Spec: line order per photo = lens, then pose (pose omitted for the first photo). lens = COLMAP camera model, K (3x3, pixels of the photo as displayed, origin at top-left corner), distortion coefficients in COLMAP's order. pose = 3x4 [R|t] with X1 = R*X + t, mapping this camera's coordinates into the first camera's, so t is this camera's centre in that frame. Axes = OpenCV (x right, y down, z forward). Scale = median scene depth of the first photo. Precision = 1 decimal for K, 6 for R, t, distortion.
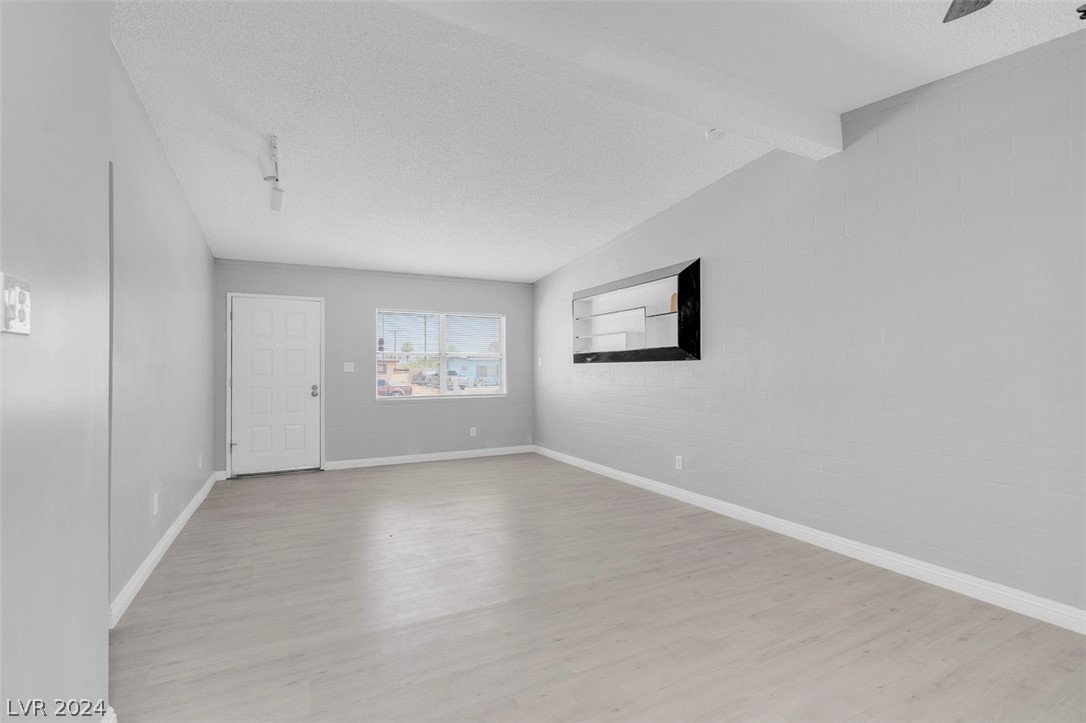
lens RADIAL K [[498.8, 0, 546.3], [0, 498.8, 356.7], [0, 0, 1]] dist [-0.000391, -0.000892]
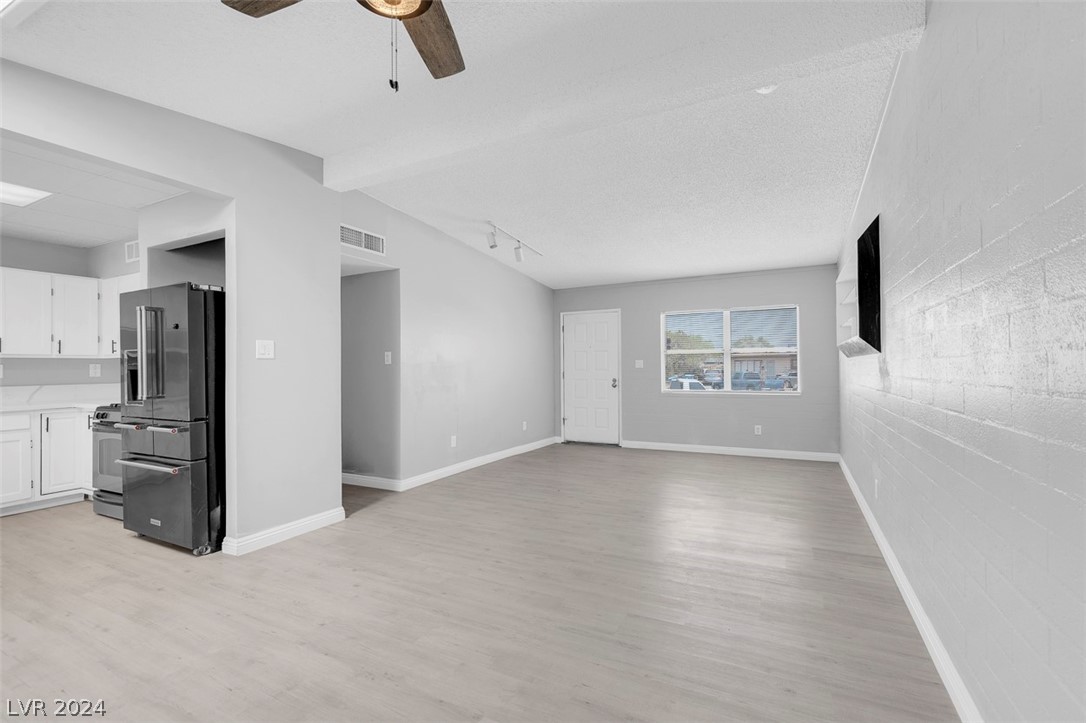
lens RADIAL K [[498.8, 0, 540.6], [0, 498.8, 362.0], [0, 0, 1]] dist [-0.000391, -0.000892]
pose [[0.579078, -0.008436, -0.815228, 0.552244], [0.024462, 0.999676, 0.007031, 0.001610], [0.814905, -0.024014, 0.579097, 0.138459]]
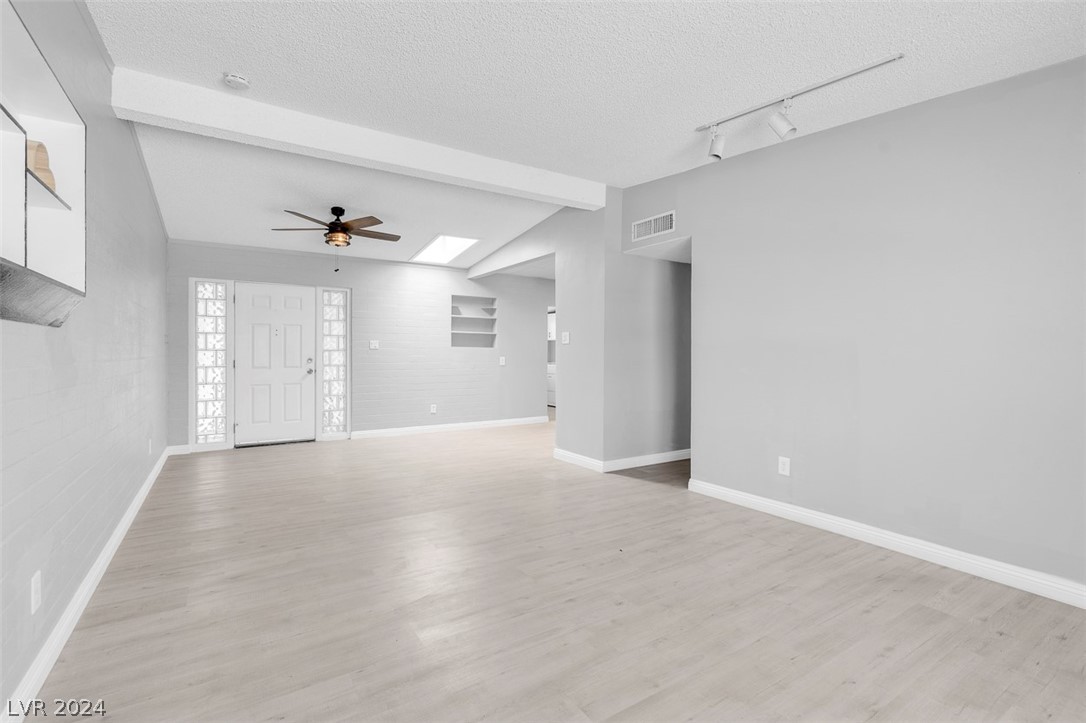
lens RADIAL K [[498.8, 0, 537.4], [0, 498.8, 354.0], [0, 0, 1]] dist [-0.000391, -0.000892]
pose [[-0.996373, 0.003499, -0.085020, -0.076764], [0.005122, 0.999809, -0.018872, 0.035694], [0.084938, -0.019239, -0.996200, 1.323961]]
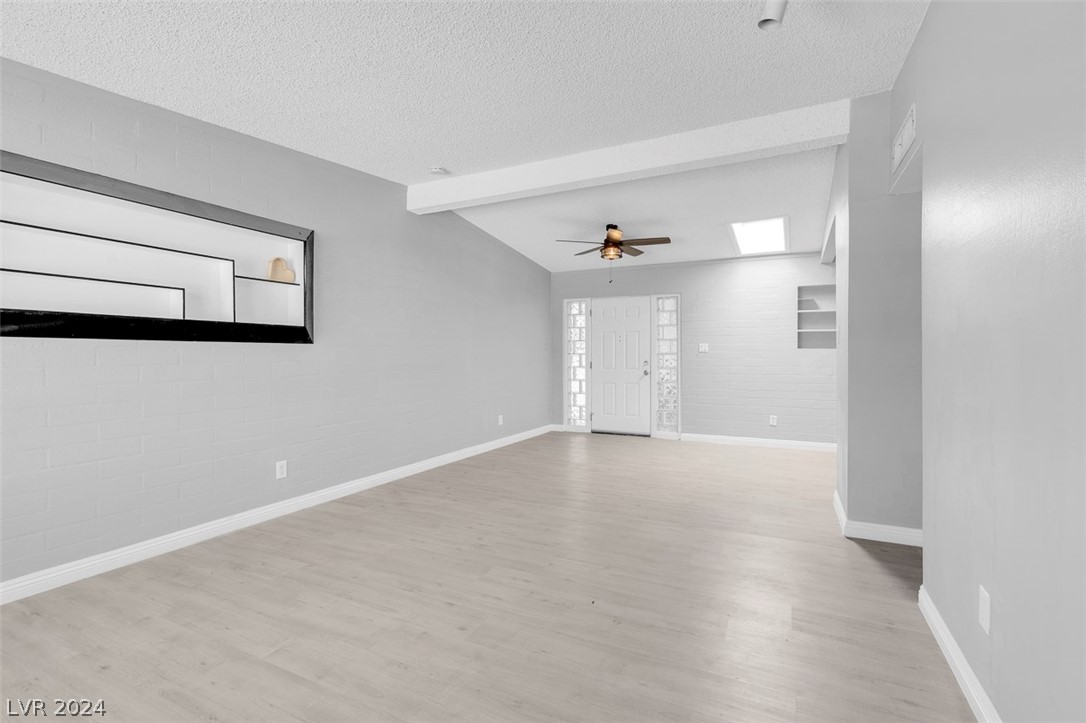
lens RADIAL K [[498.8, 0, 540.9], [0, 498.8, 357.5], [0, 0, 1]] dist [-0.000391, -0.000892]
pose [[-0.580574, 0.001130, 0.814207, -0.591379], [-0.015779, 0.999796, -0.012639, 0.032222], [-0.814055, -0.020185, -0.580437, 1.054172]]
